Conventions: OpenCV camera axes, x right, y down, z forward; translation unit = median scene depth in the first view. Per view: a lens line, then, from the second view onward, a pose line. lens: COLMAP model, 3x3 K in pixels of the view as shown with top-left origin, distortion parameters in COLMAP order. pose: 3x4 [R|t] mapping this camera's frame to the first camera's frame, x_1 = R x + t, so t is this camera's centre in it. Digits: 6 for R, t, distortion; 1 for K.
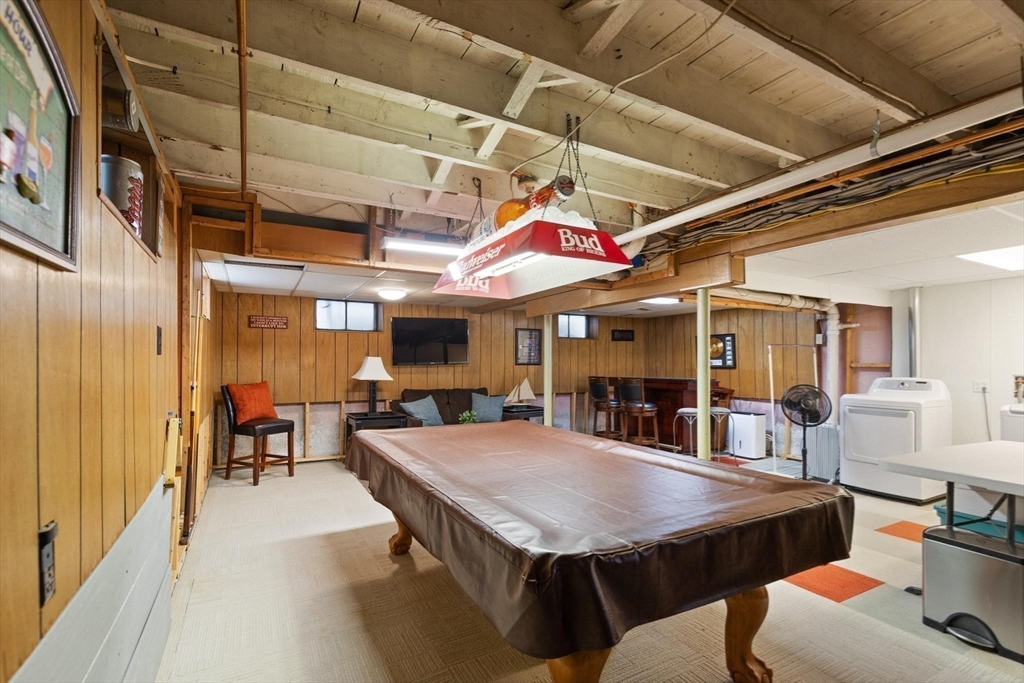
lens RADIAL K [[484.0, 0, 511.5], [0, 484.0, 363.0], [0, 0, 1]] dist [0.003330, -0.000211]
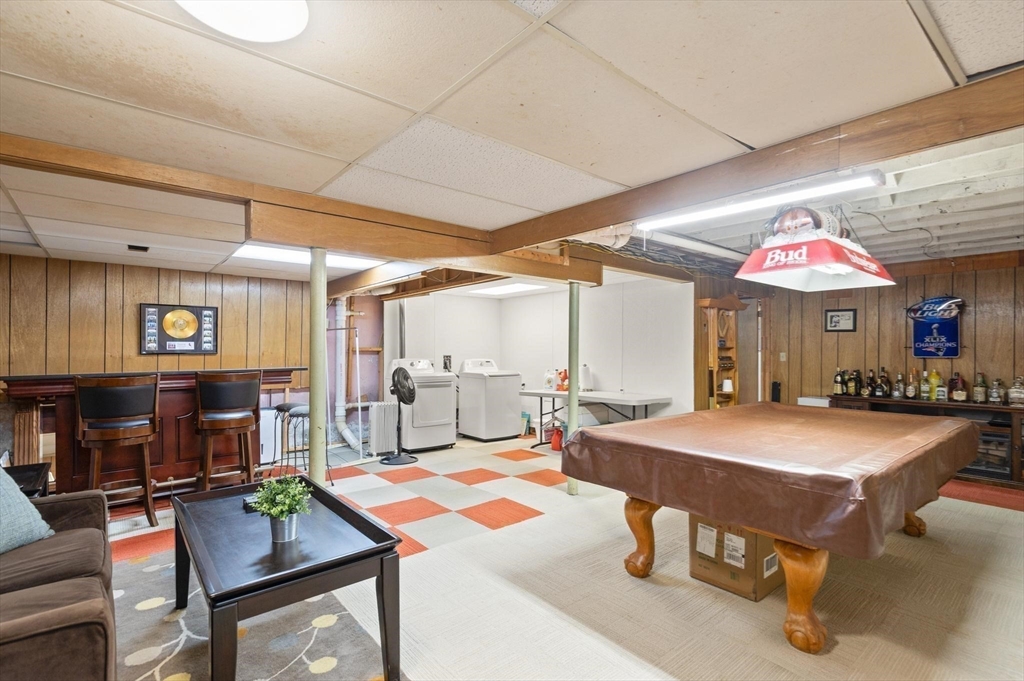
lens RADIAL K [[473.0, 0, 512.0], [0, 473.0, 340.5], [0, 0, 1]] dist [0.011831, -0.000039]
pose [[-0.186349, 0.003090, 0.982479, -0.355524], [-0.006872, 0.999966, -0.004448, -0.009458], [-0.982459, -0.007581, -0.186322, 0.702873]]
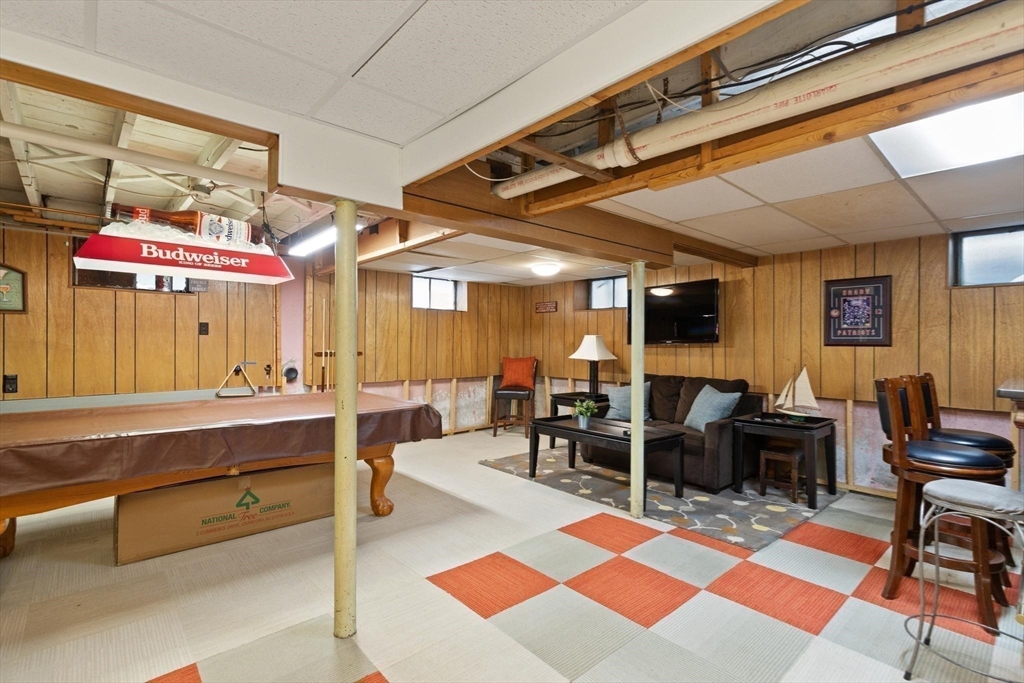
lens RADIAL K [[484.0, 0, 511.5], [0, 484.0, 363.0], [0, 0, 1]] dist [0.003330, -0.000211]
pose [[0.236946, 0.040344, -0.970685, 0.515011], [0.000349, 0.999134, 0.041612, 0.000753], [0.971523, -0.010199, 0.236727, 0.546124]]
